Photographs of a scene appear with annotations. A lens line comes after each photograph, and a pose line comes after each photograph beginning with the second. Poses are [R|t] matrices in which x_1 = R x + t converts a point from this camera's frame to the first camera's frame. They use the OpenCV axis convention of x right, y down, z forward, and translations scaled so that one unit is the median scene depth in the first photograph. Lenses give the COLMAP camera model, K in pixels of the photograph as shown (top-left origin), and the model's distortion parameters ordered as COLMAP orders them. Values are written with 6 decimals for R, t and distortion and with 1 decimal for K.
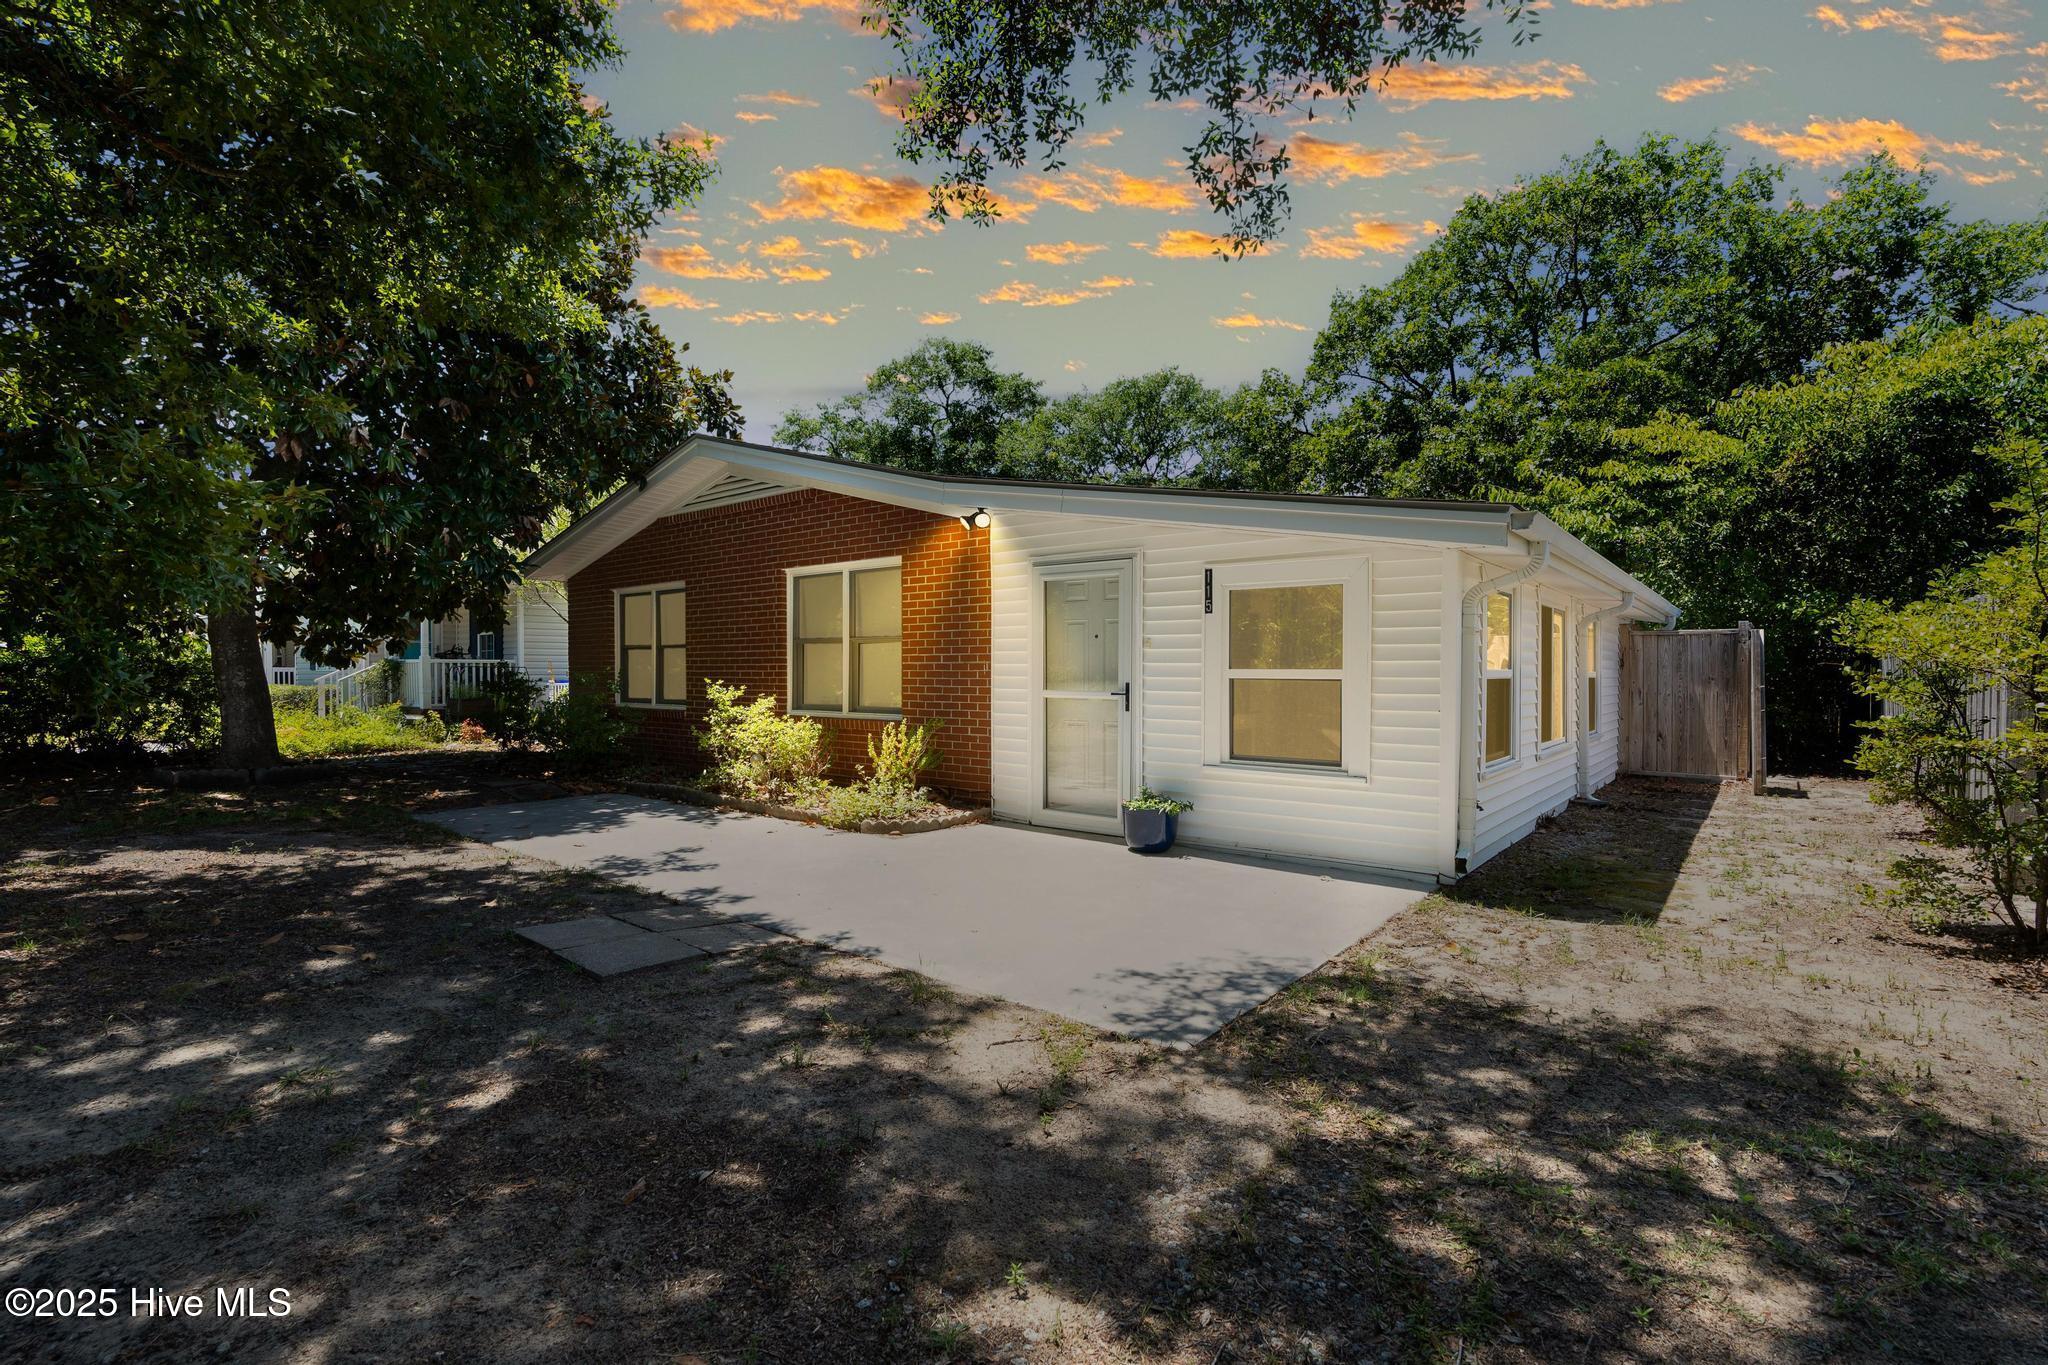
lens RADIAL K [[1004.7, 0, 1030.7], [0, 1004.7, 662.2], [0, 0, 1]] dist [-0.014497, 0.000339]
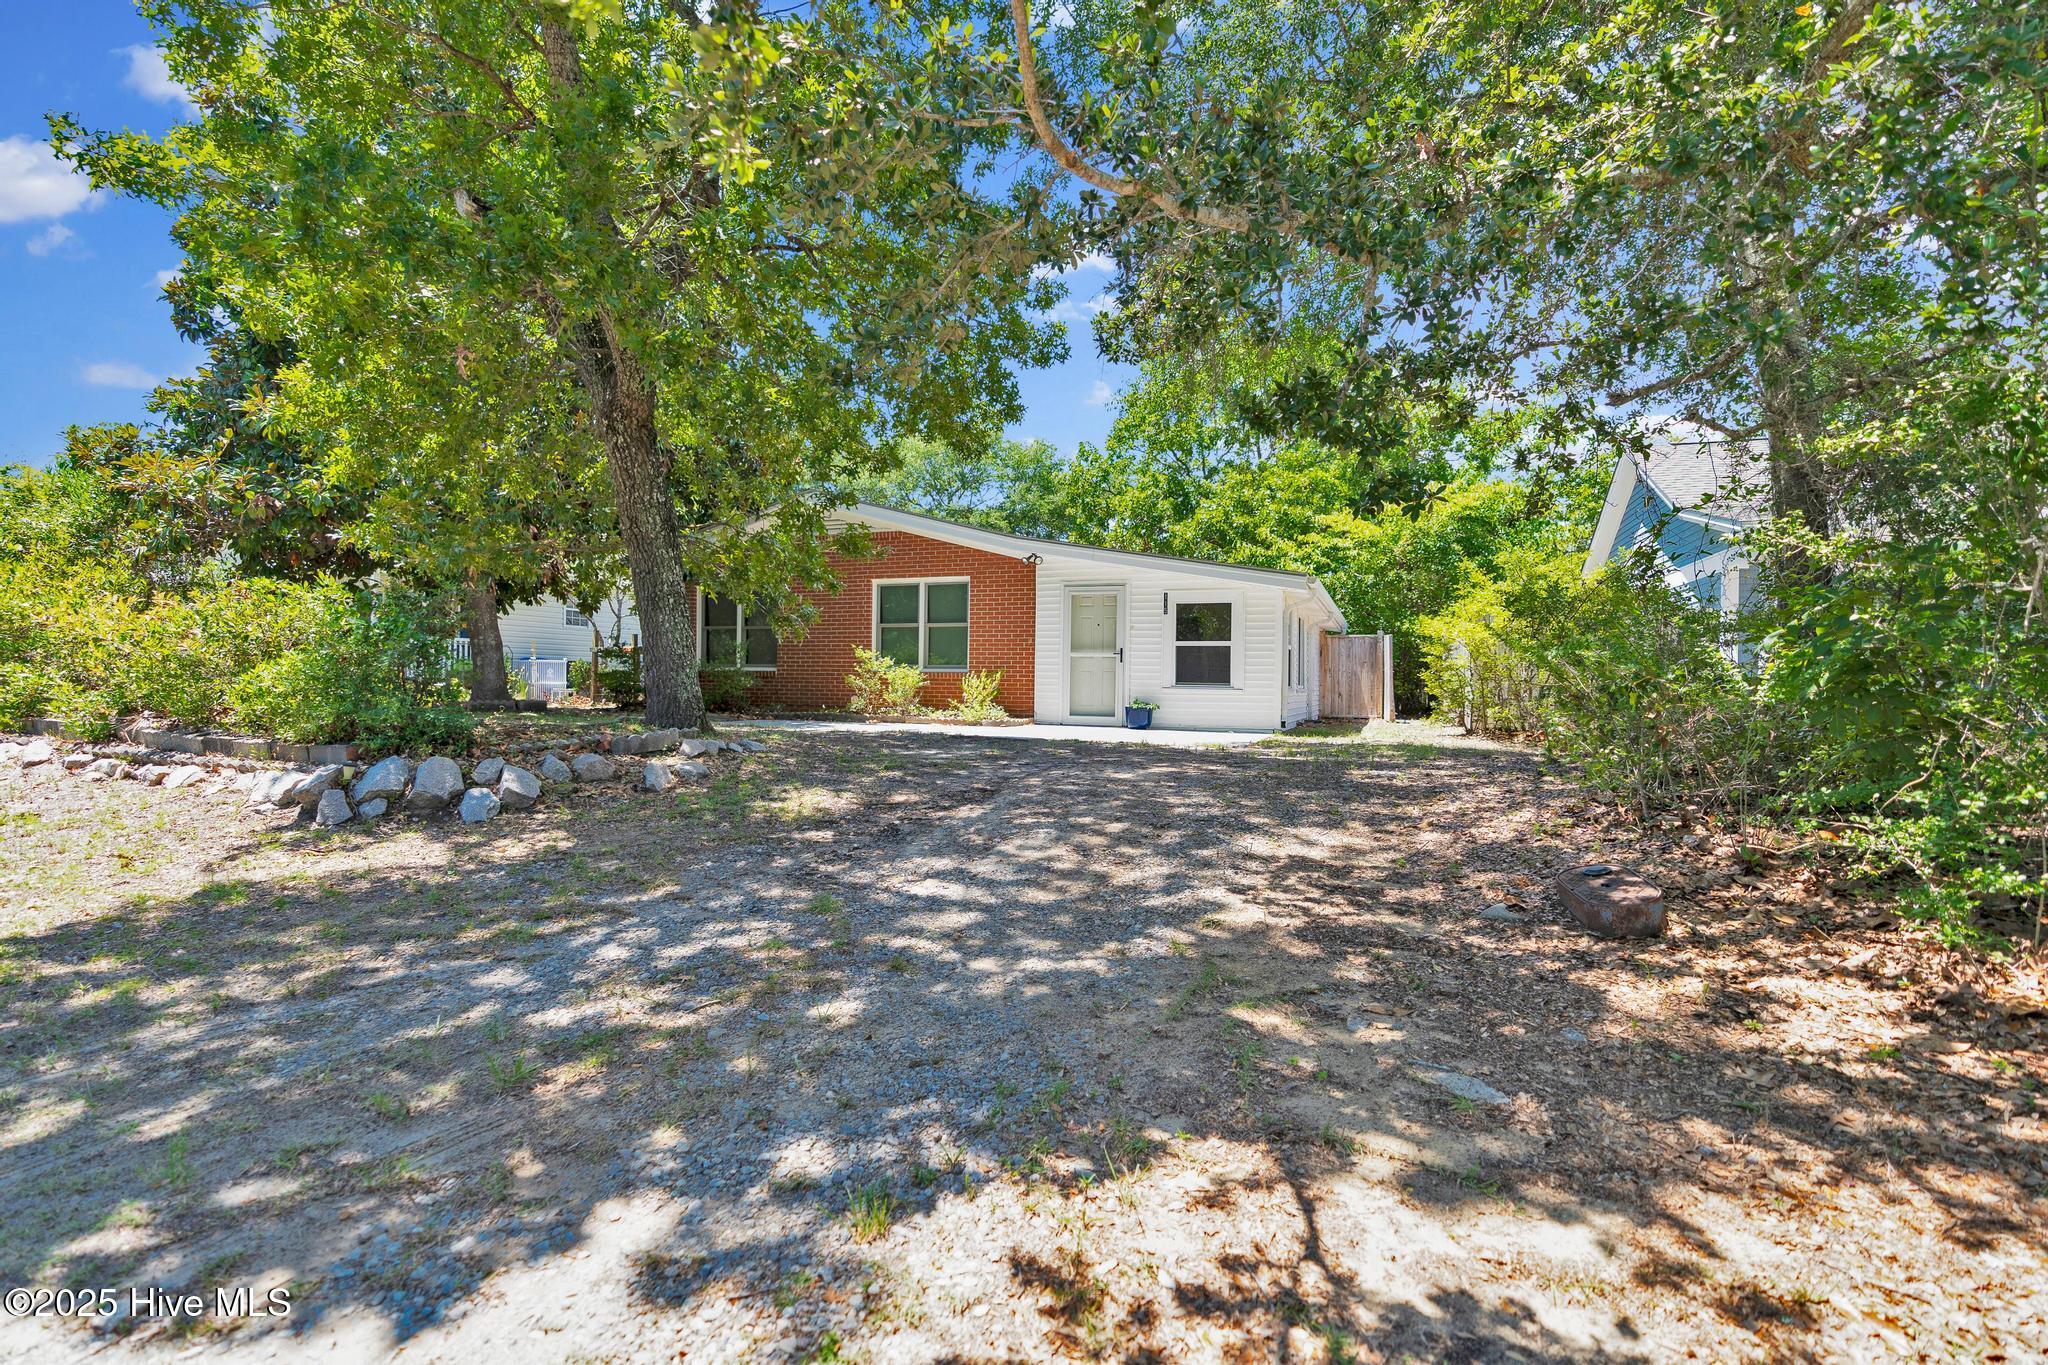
lens RADIAL K [[1004.7, 0, 1030.7], [0, 1004.7, 662.2], [0, 0, 1]] dist [-0.014497, 0.000339]
pose [[0.952571, 0.016928, 0.303844, -0.407491], [-0.015448, 0.999854, -0.007276, 0.039573], [-0.303923, 0.002237, 0.952694, -0.503167]]
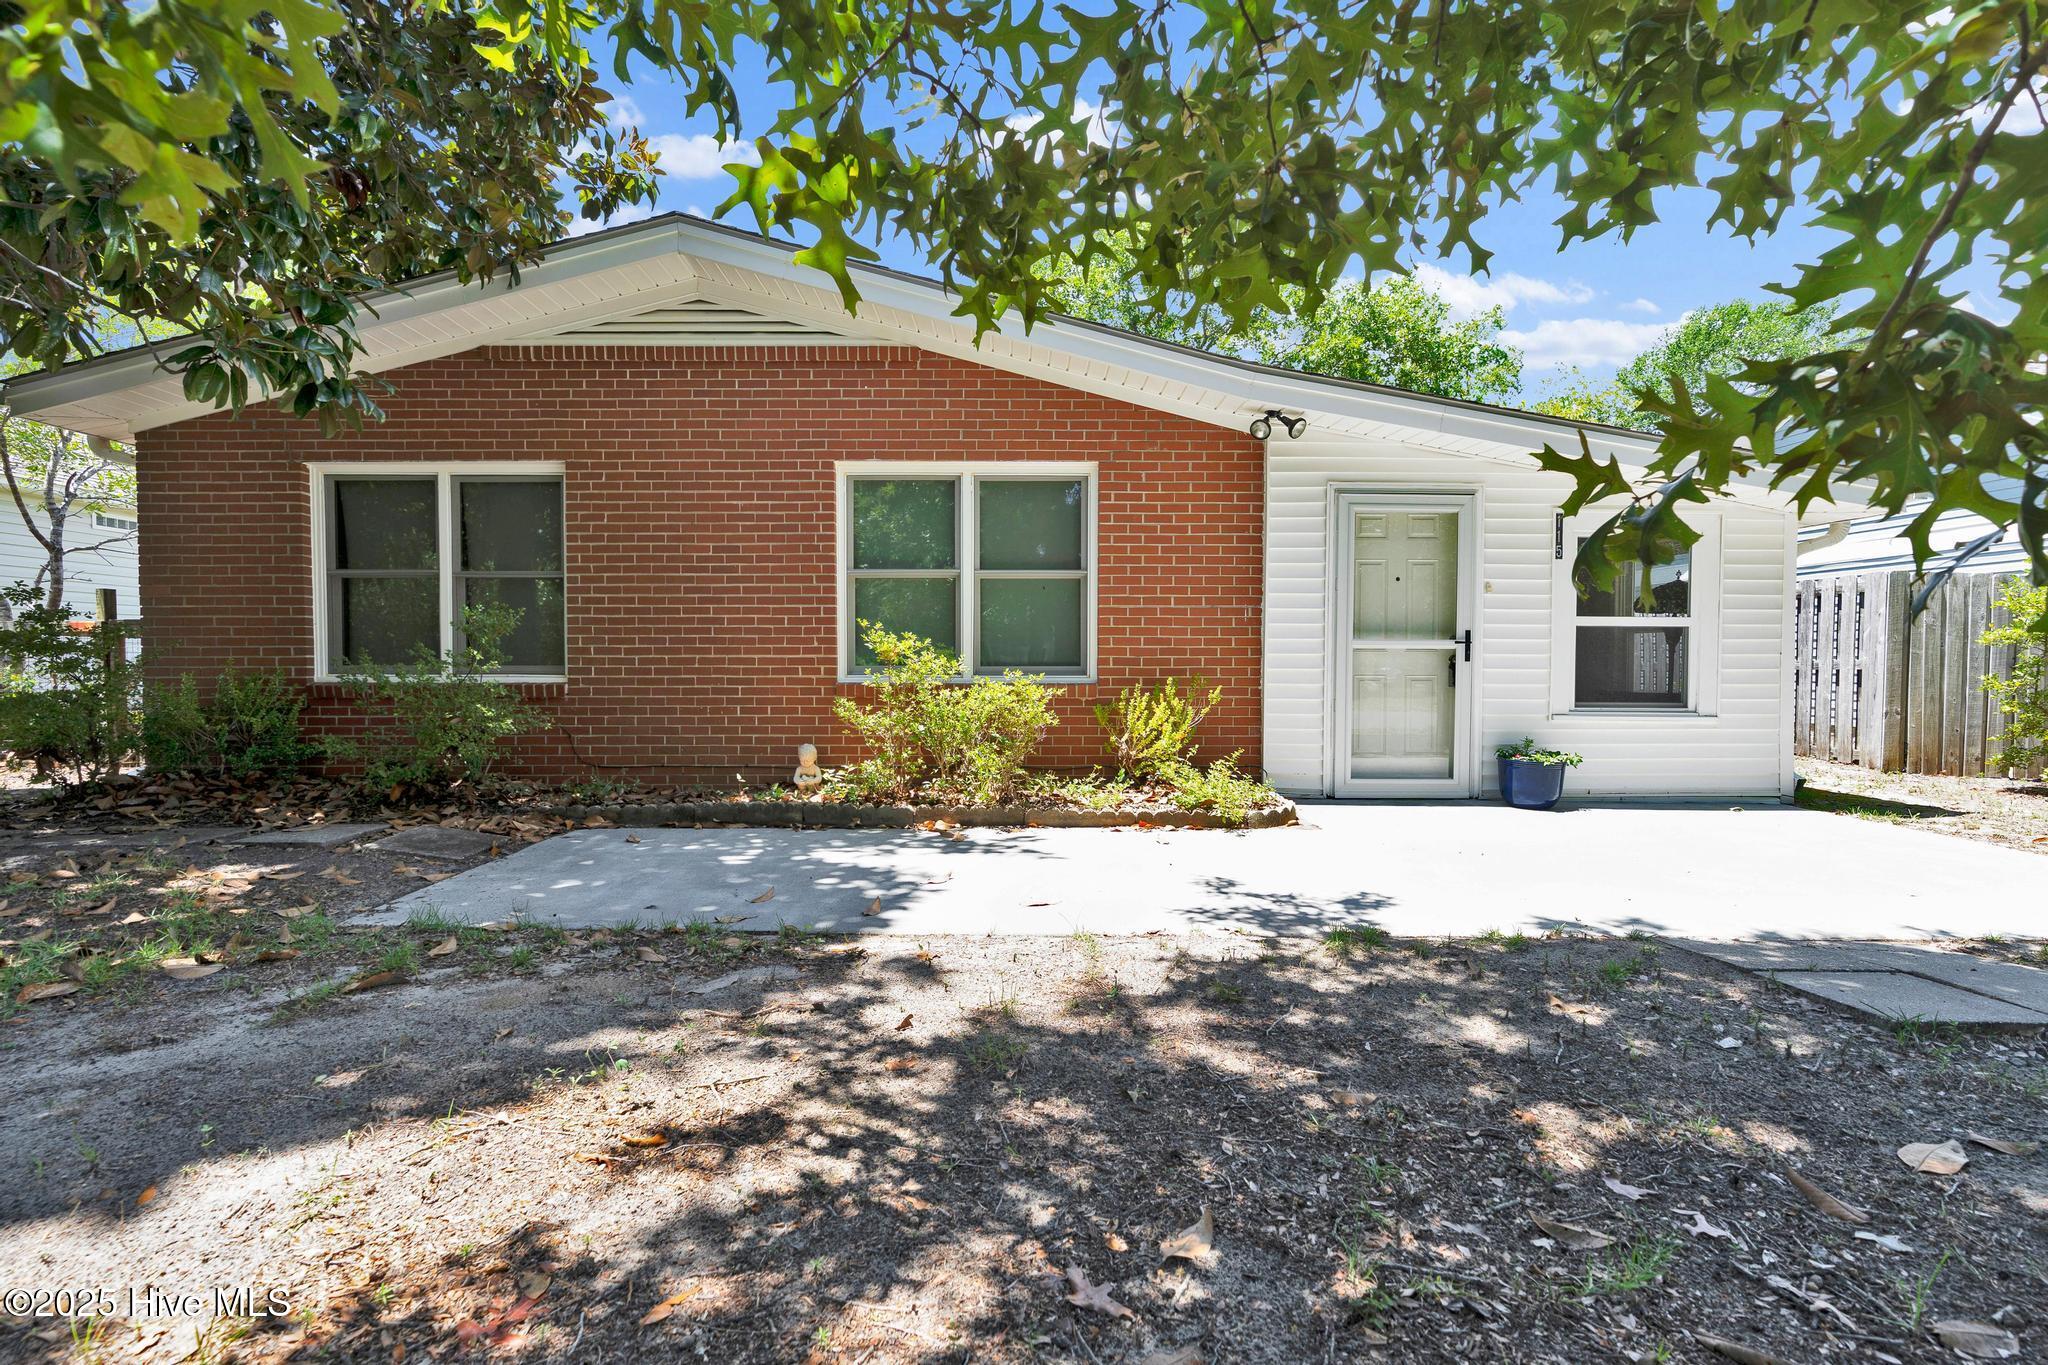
lens RADIAL K [[1004.7, 0, 1030.7], [0, 1004.7, 662.2], [0, 0, 1]] dist [-0.014497, 0.000339]
pose [[0.766537, -0.011837, 0.642091, -0.480661], [-0.011778, 0.999403, 0.032484, 0.014750], [-0.642092, -0.032463, 0.765940, 0.334086]]
